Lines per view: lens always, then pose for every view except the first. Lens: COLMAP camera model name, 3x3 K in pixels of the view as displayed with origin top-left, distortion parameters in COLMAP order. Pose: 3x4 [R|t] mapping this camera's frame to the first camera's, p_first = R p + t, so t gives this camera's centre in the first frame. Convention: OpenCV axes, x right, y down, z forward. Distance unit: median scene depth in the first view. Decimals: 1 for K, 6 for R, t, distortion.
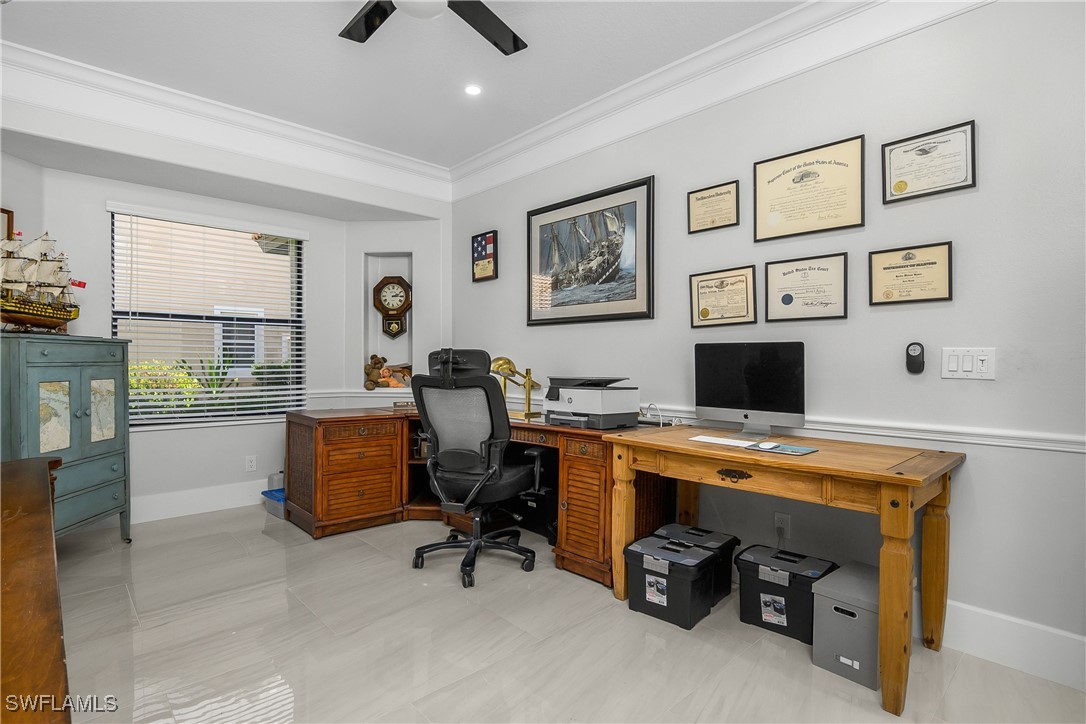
lens RADIAL K [[542.8, 0, 545.0], [0, 542.8, 361.7], [0, 0, 1]] dist [-0.019705, -0.000060]
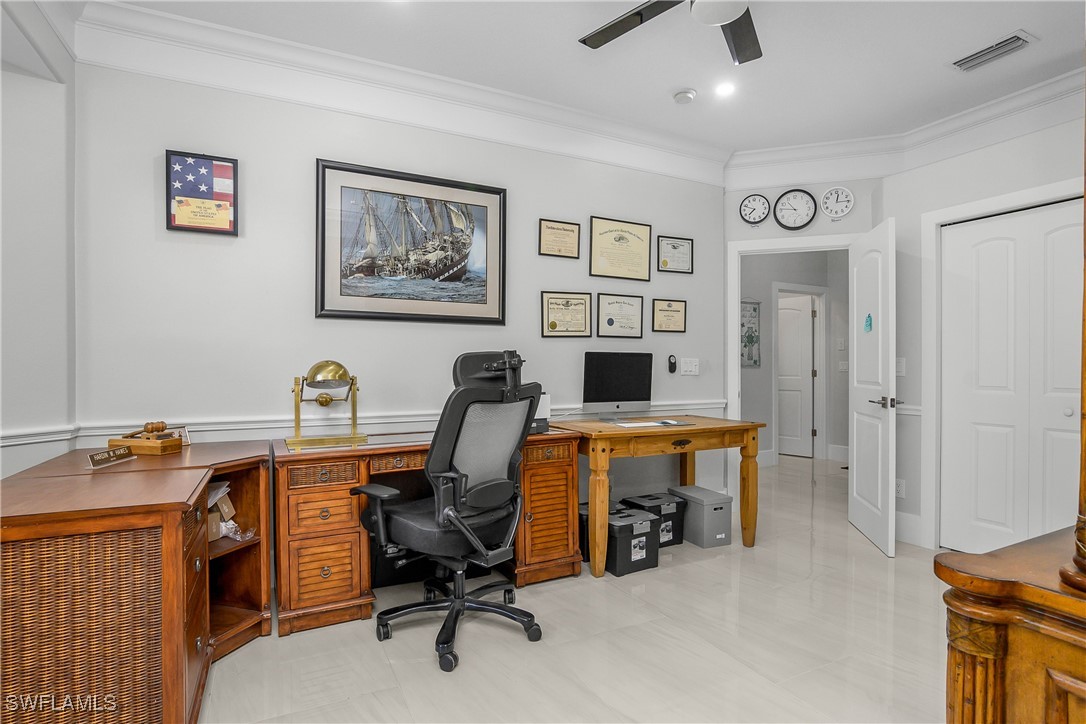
lens RADIAL K [[542.8, 0, 546.4], [0, 542.8, 365.2], [0, 0, 1]] dist [-0.019705, -0.000060]
pose [[0.282330, 0.000312, 0.959317, -0.828392], [0.002186, 0.999997, -0.000969, -0.001794], [-0.959315, 0.002371, 0.282328, 0.664586]]
